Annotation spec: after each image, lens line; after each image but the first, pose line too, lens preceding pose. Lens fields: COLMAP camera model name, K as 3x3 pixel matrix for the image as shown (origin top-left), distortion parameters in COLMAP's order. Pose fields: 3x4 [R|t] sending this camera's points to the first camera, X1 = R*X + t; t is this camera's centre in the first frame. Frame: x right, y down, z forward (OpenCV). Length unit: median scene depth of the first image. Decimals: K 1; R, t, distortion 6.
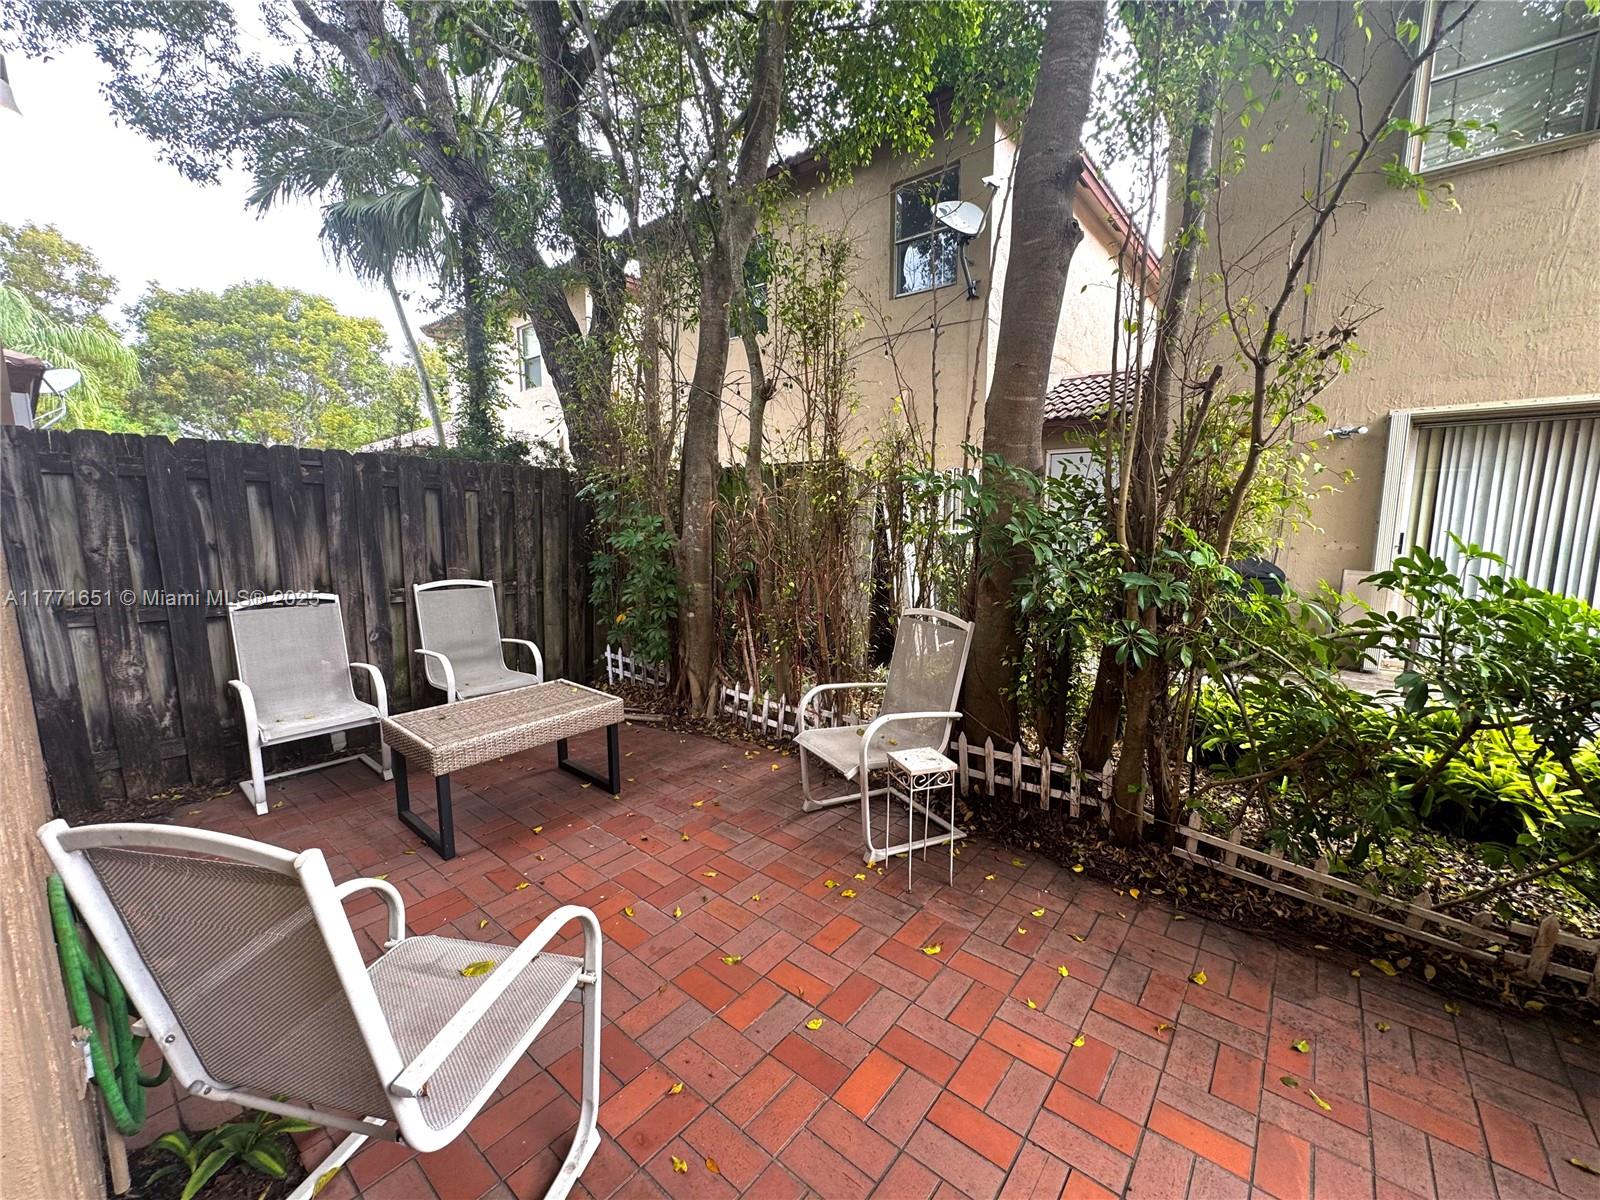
lens RADIAL K [[638.4, 0, 799.7], [0, 638.4, 599.1], [0, 0, 1]] dist [-0.003701, 0.000941]
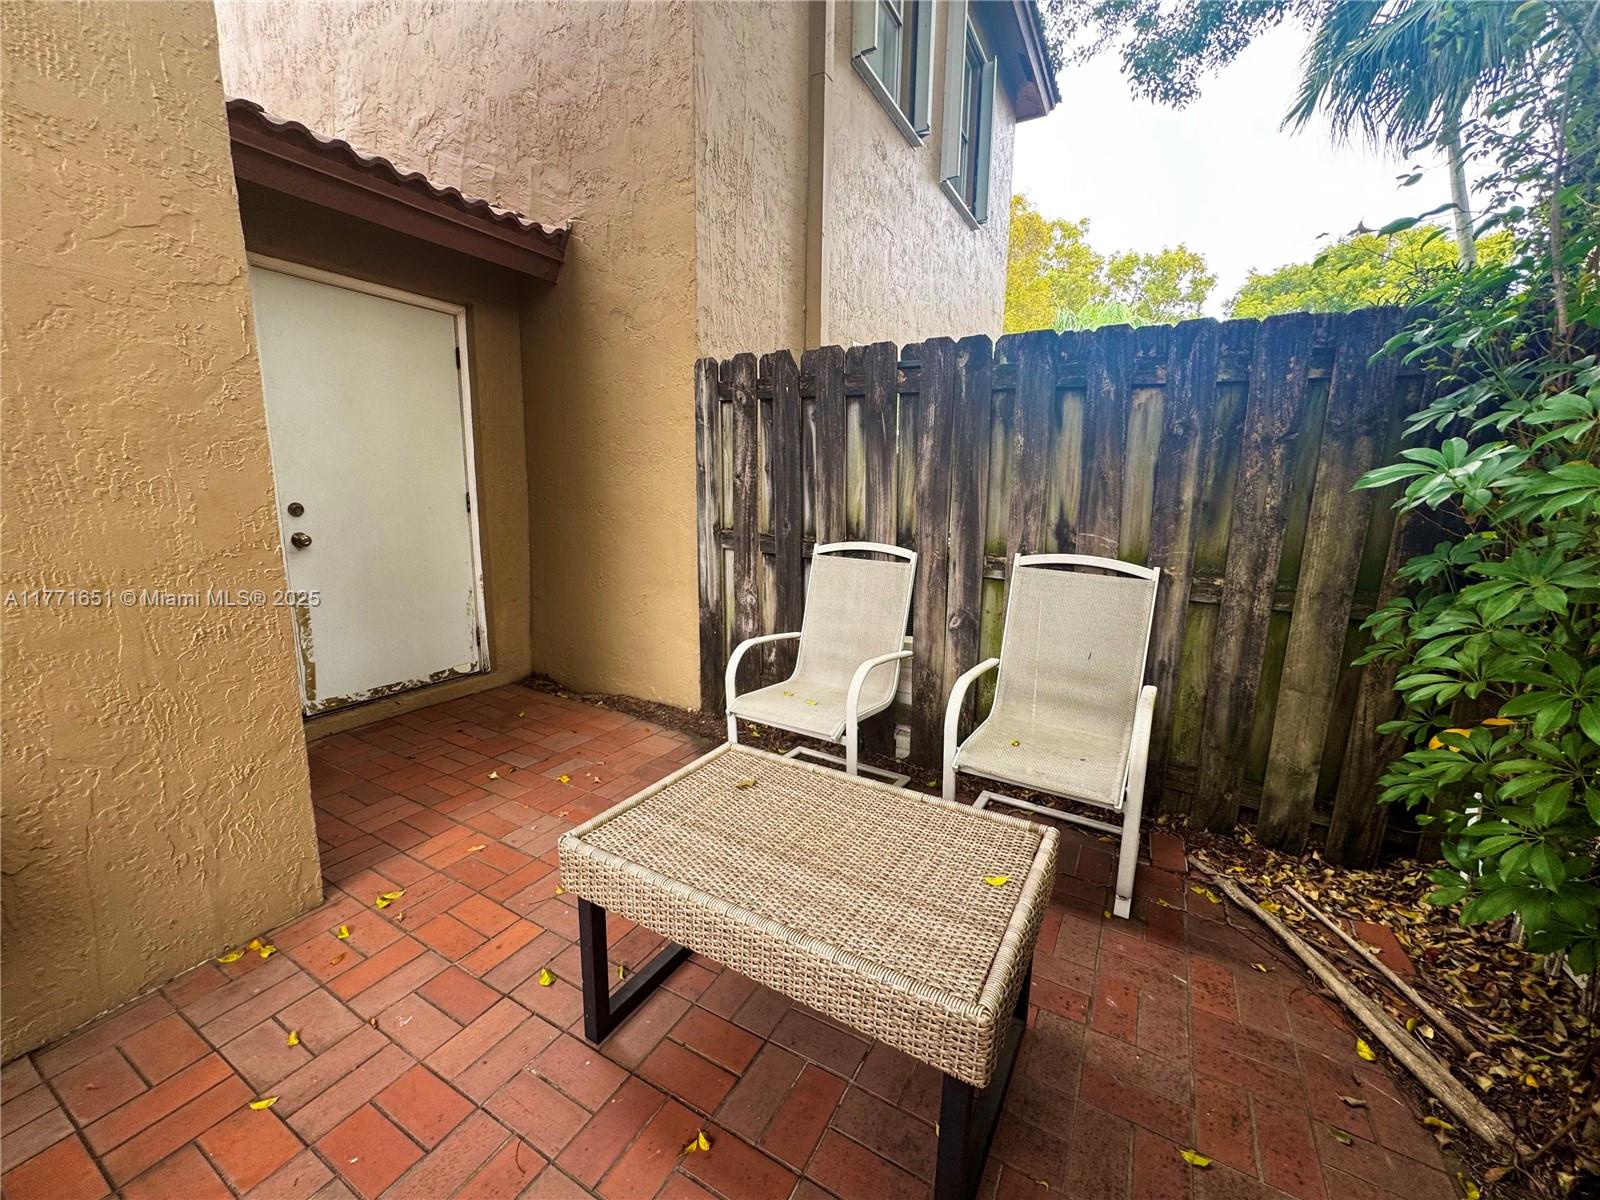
lens RADIAL K [[638.4, 0, 797.6], [0, 638.4, 599.6], [0, 0, 1]] dist [-0.003701, 0.000941]
pose [[0.172421, 0.182735, -0.967925, -0.048445], [-0.153256, 0.975652, 0.156894, -0.046771], [0.973028, 0.121289, 0.196228, 0.732918]]
